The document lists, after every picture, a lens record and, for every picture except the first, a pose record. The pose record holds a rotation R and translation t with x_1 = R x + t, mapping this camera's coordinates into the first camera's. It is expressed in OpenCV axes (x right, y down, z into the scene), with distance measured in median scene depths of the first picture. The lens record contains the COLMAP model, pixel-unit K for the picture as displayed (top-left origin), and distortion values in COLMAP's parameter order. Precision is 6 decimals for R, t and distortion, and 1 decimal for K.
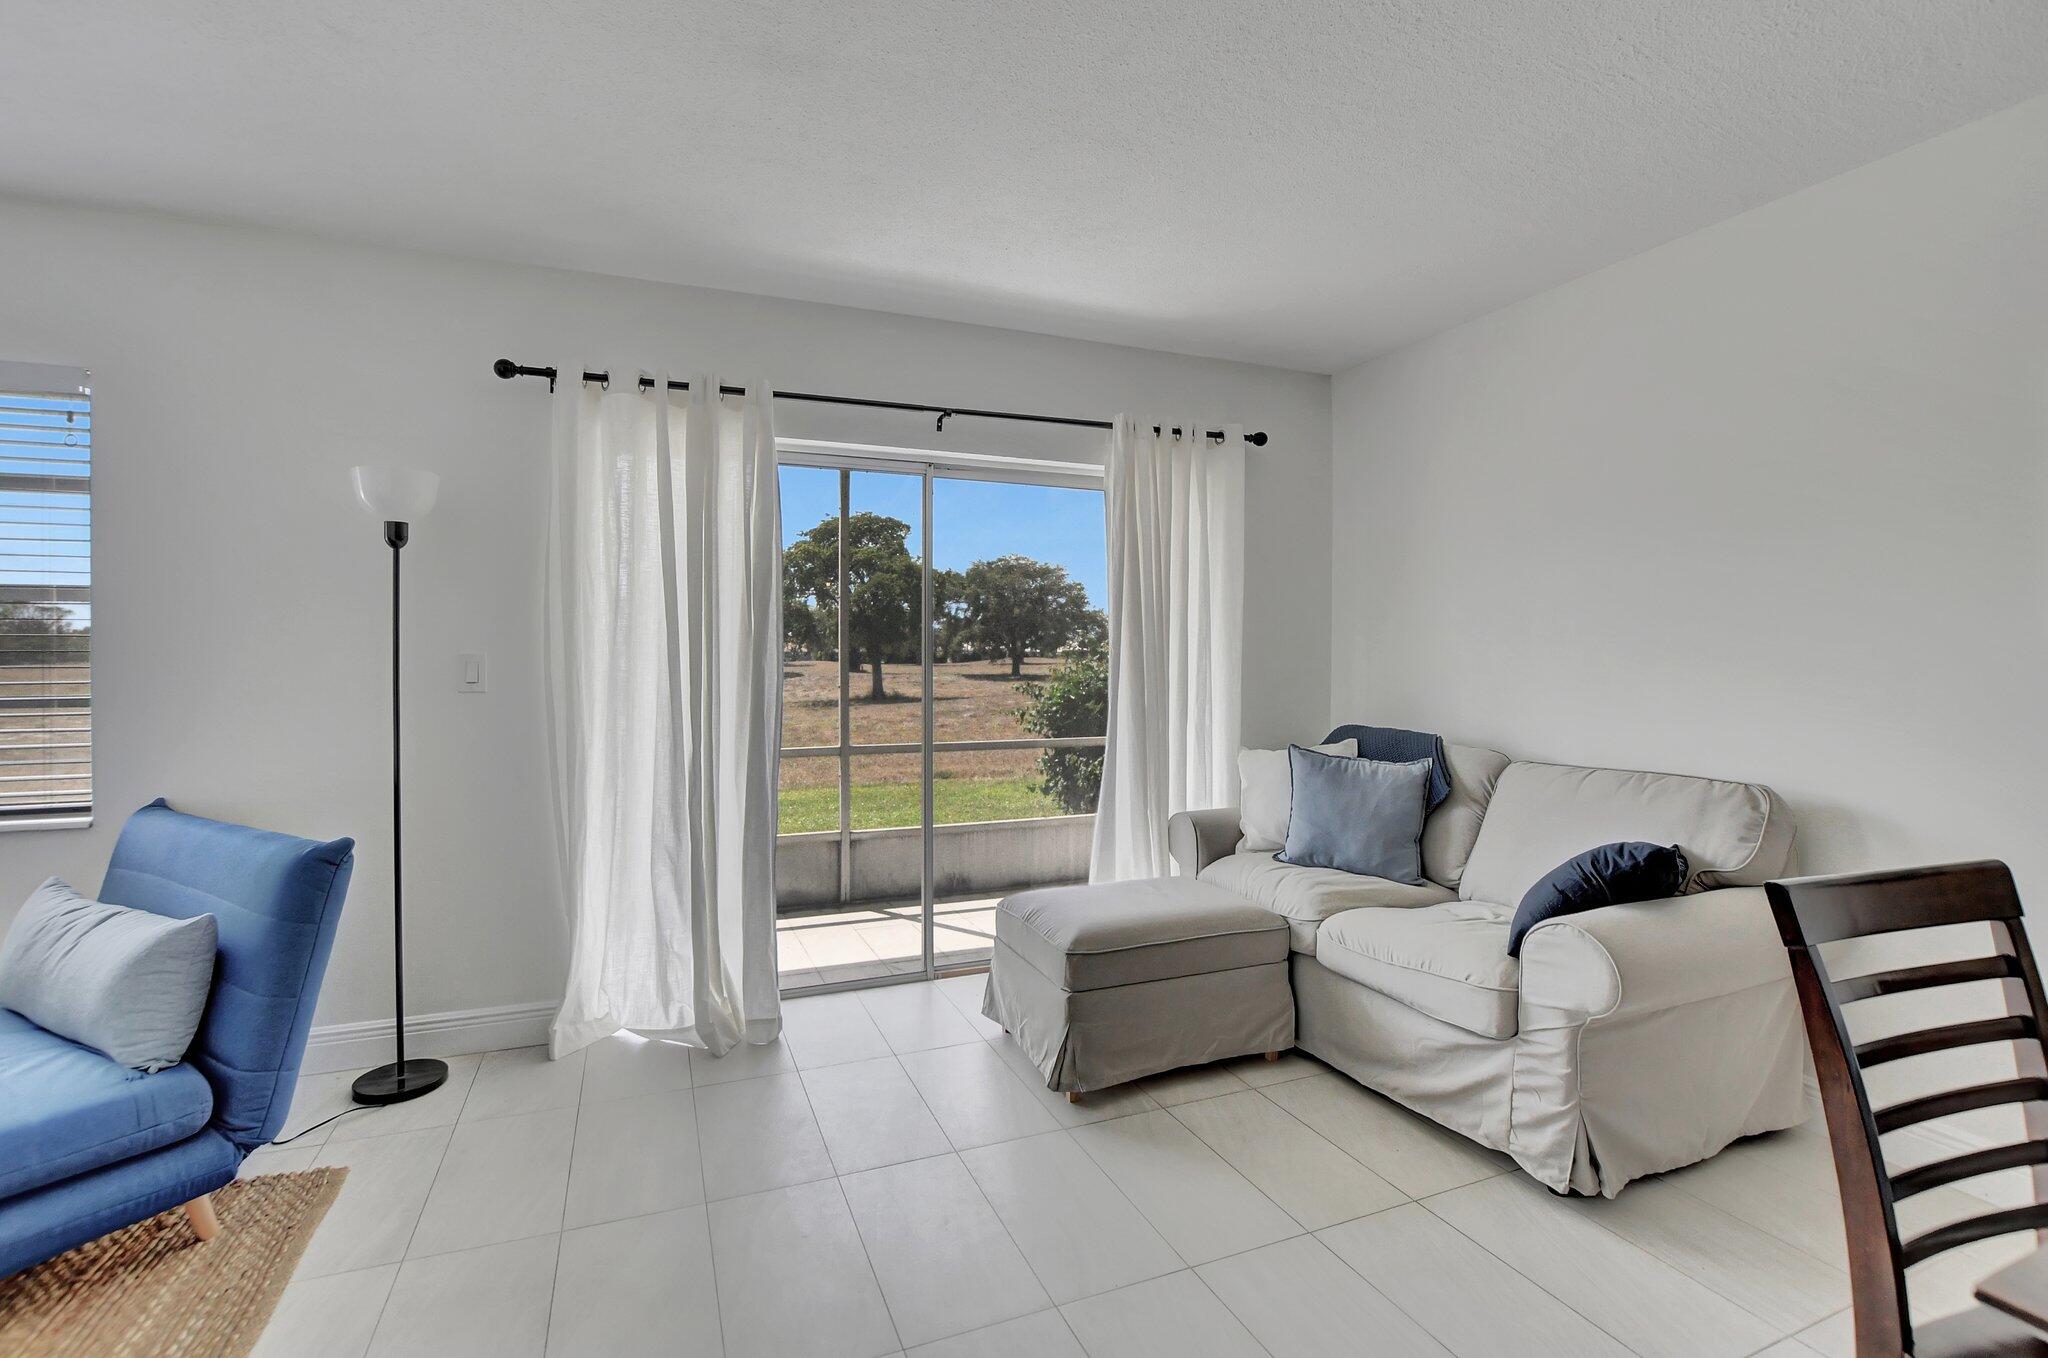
lens RADIAL K [[913.5, 0, 1024.0], [0, 913.5, 679.0], [0, 0, 1]] dist [0.000480, 0.000020]
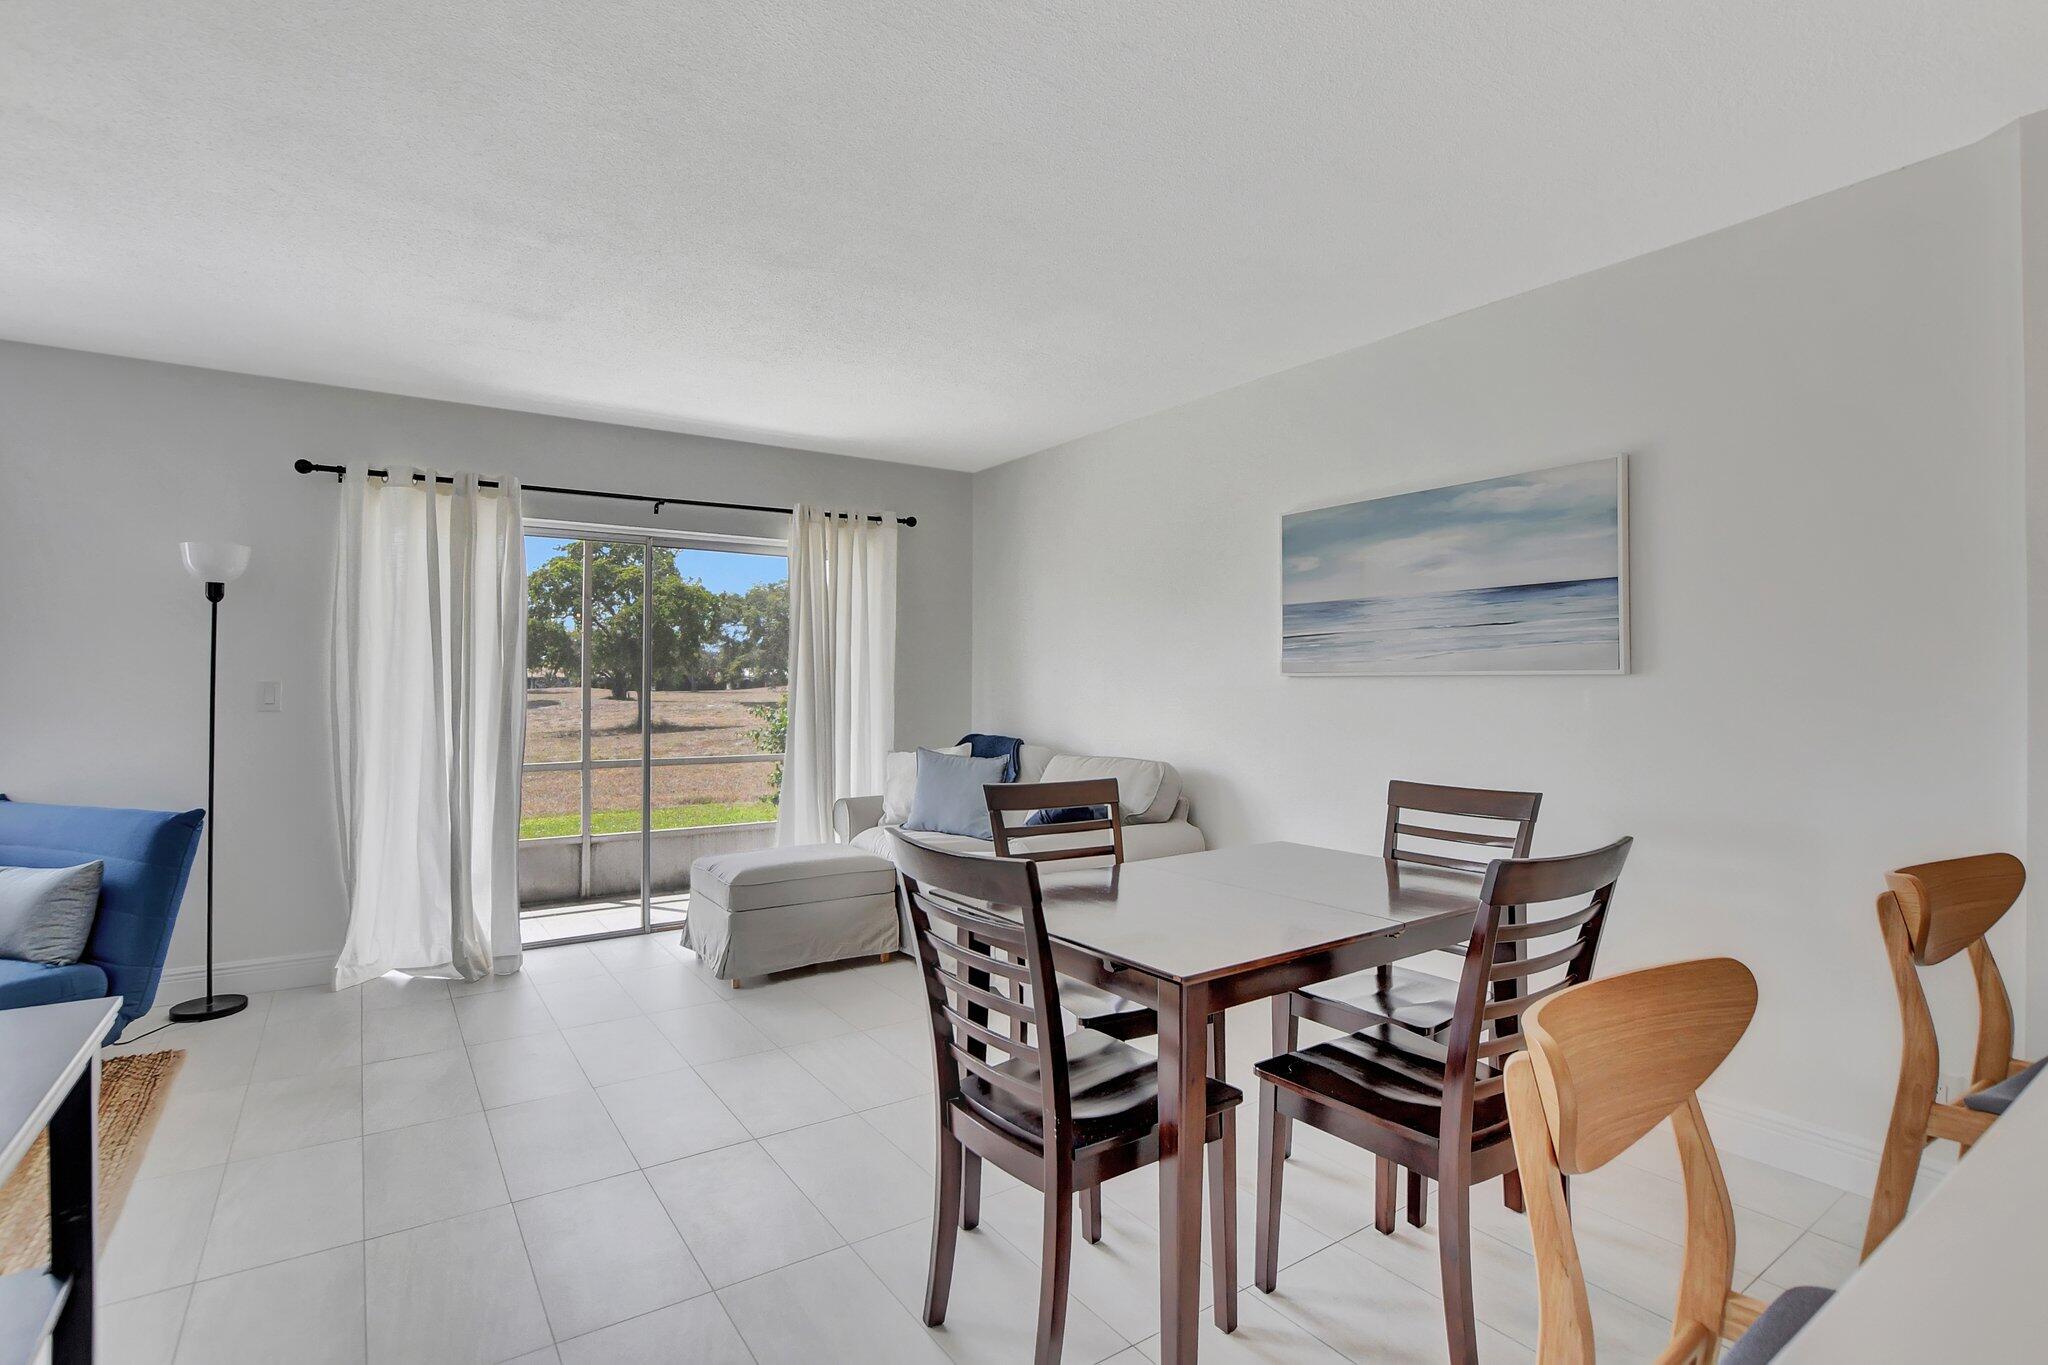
lens RADIAL K [[946.6, 0, 988.6], [0, 946.6, 674.2], [0, 0, 1]] dist [-0.000751, -0.000260]
pose [[0.982290, 0.001850, 0.187358, 0.129774], [0.004456, 0.999438, -0.033233, 0.010005], [-0.187314, 0.033480, 0.981729, -0.448790]]
